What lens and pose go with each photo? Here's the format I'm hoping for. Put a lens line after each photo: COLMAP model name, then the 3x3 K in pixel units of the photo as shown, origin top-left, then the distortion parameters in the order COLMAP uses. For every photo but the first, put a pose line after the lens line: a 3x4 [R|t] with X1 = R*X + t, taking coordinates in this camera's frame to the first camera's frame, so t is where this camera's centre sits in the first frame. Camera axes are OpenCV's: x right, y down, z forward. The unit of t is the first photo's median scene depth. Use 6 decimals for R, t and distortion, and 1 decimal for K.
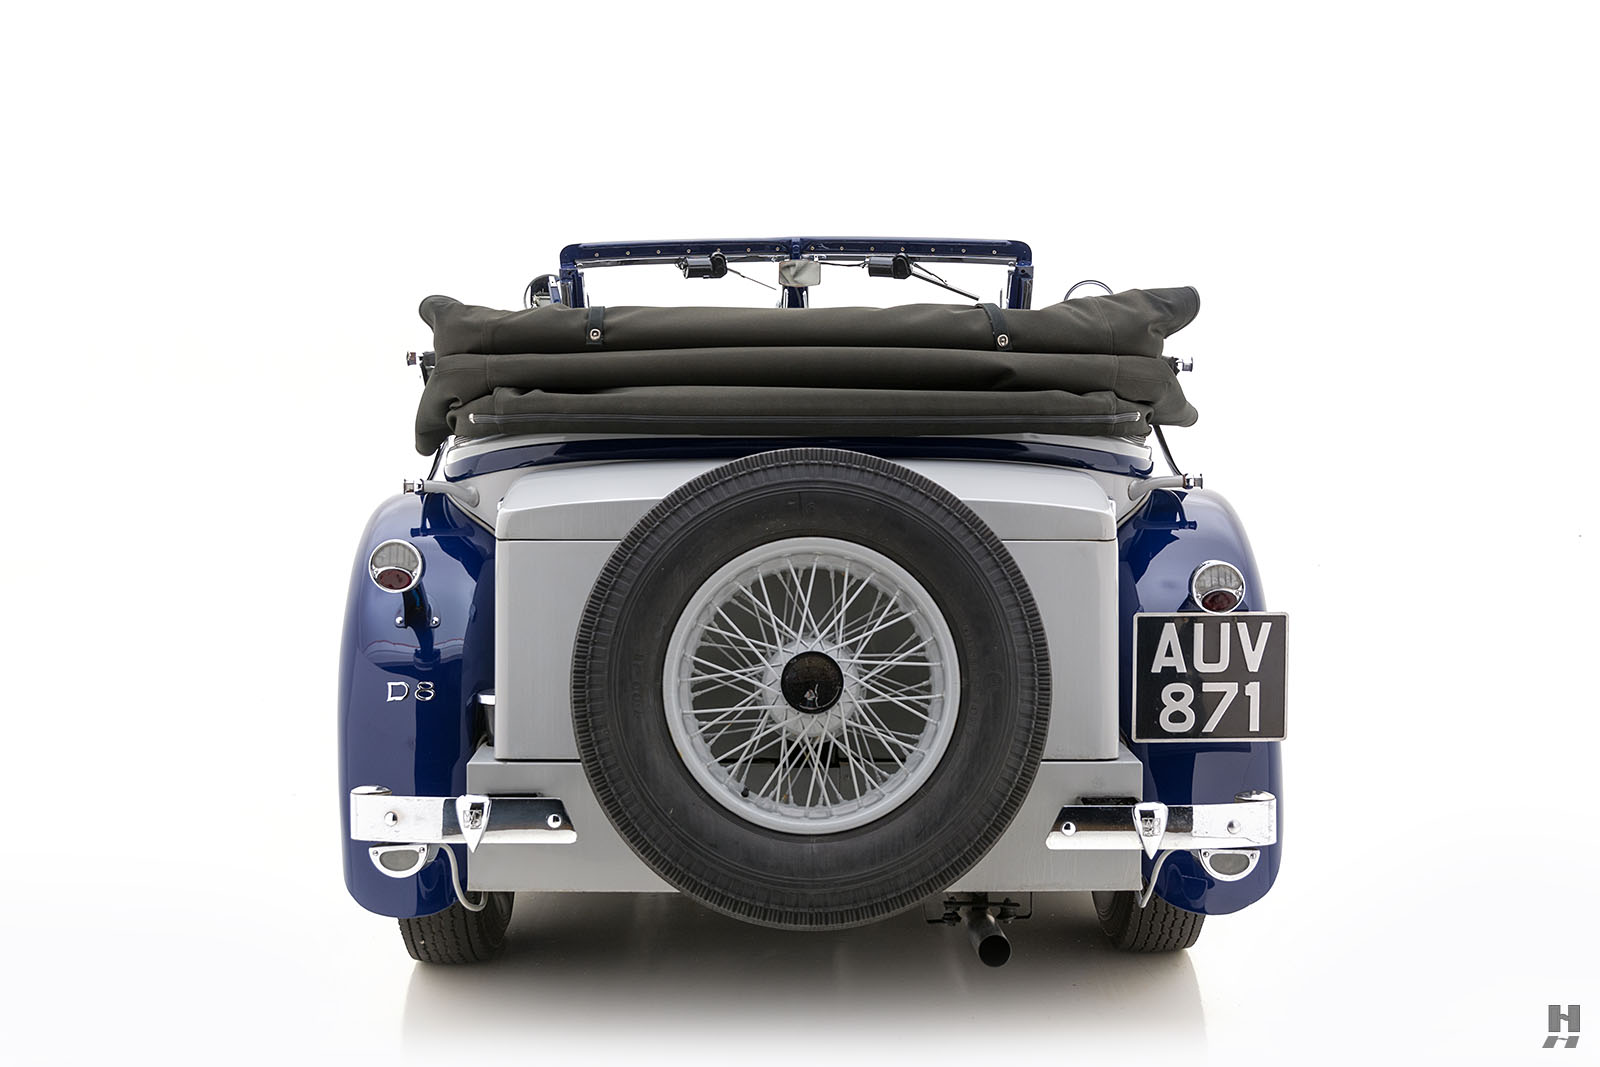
lens RADIAL K [[2382.9, 0, 800.0], [0, 2382.9, 533.5], [0, 0, 1]] dist [0.005327, 0.001301]
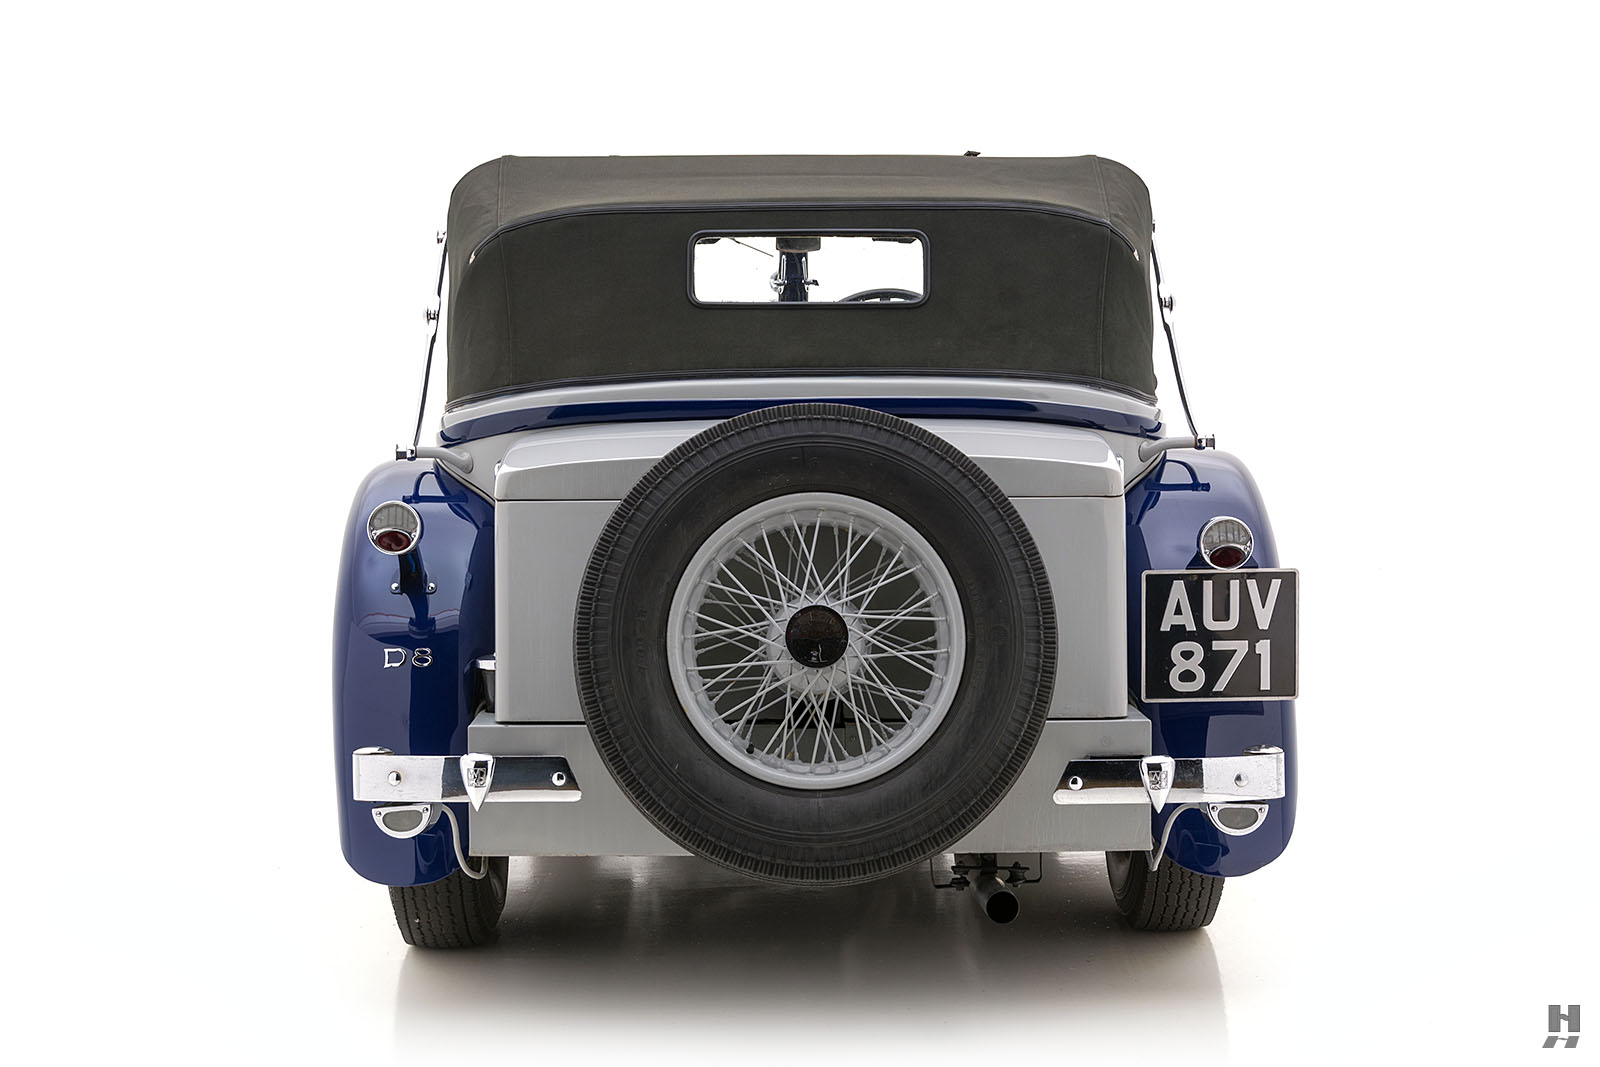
lens RADIAL K [[2739.0, 0, 800.0], [0, 2739.0, 533.5], [0, 0, 1]] dist [-0.008337, -0.008695]
pose [[0.999969, -0.007726, 0.001433, -0.003164], [0.007736, 0.999941, -0.007565, 0.027209], [-0.001374, 0.007576, 0.999970, -0.142428]]
